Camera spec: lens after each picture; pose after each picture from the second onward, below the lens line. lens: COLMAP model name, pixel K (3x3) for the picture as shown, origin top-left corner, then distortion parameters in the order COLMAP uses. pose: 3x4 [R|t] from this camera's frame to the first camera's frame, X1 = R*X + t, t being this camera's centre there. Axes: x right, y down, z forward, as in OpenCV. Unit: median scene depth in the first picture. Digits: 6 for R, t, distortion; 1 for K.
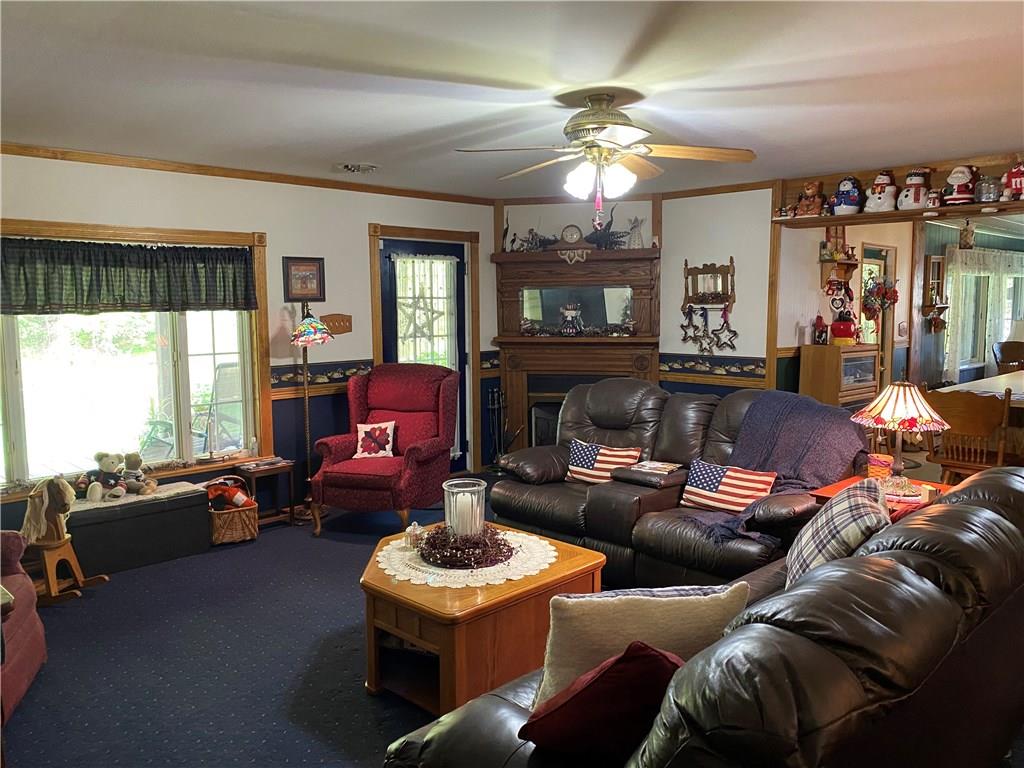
lens RADIAL K [[776.9, 0, 517.0], [0, 776.9, 386.1], [0, 0, 1]] dist [-0.002830, -0.007015]
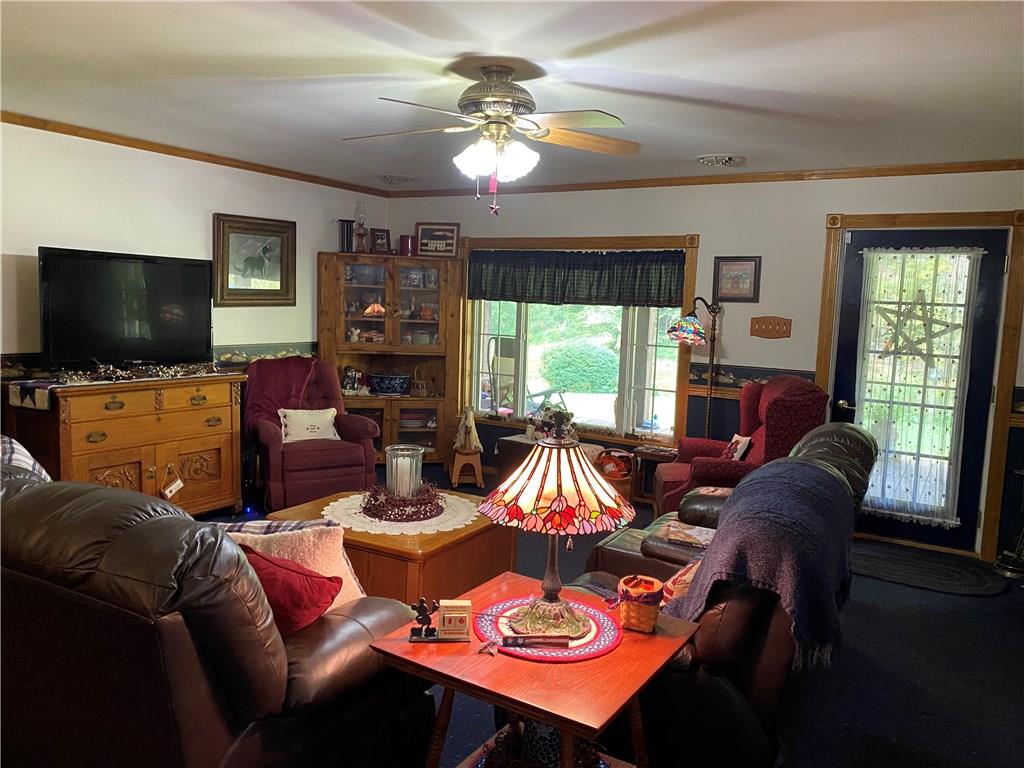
lens RADIAL K [[776.9, 0, 517.1], [0, 776.9, 380.2], [0, 0, 1]] dist [-0.002830, -0.007015]
pose [[0.224691, 0.116882, -0.967395, 0.618412], [-0.140860, 0.986248, 0.086443, -0.057127], [0.964195, 0.116844, 0.238065, 0.511986]]
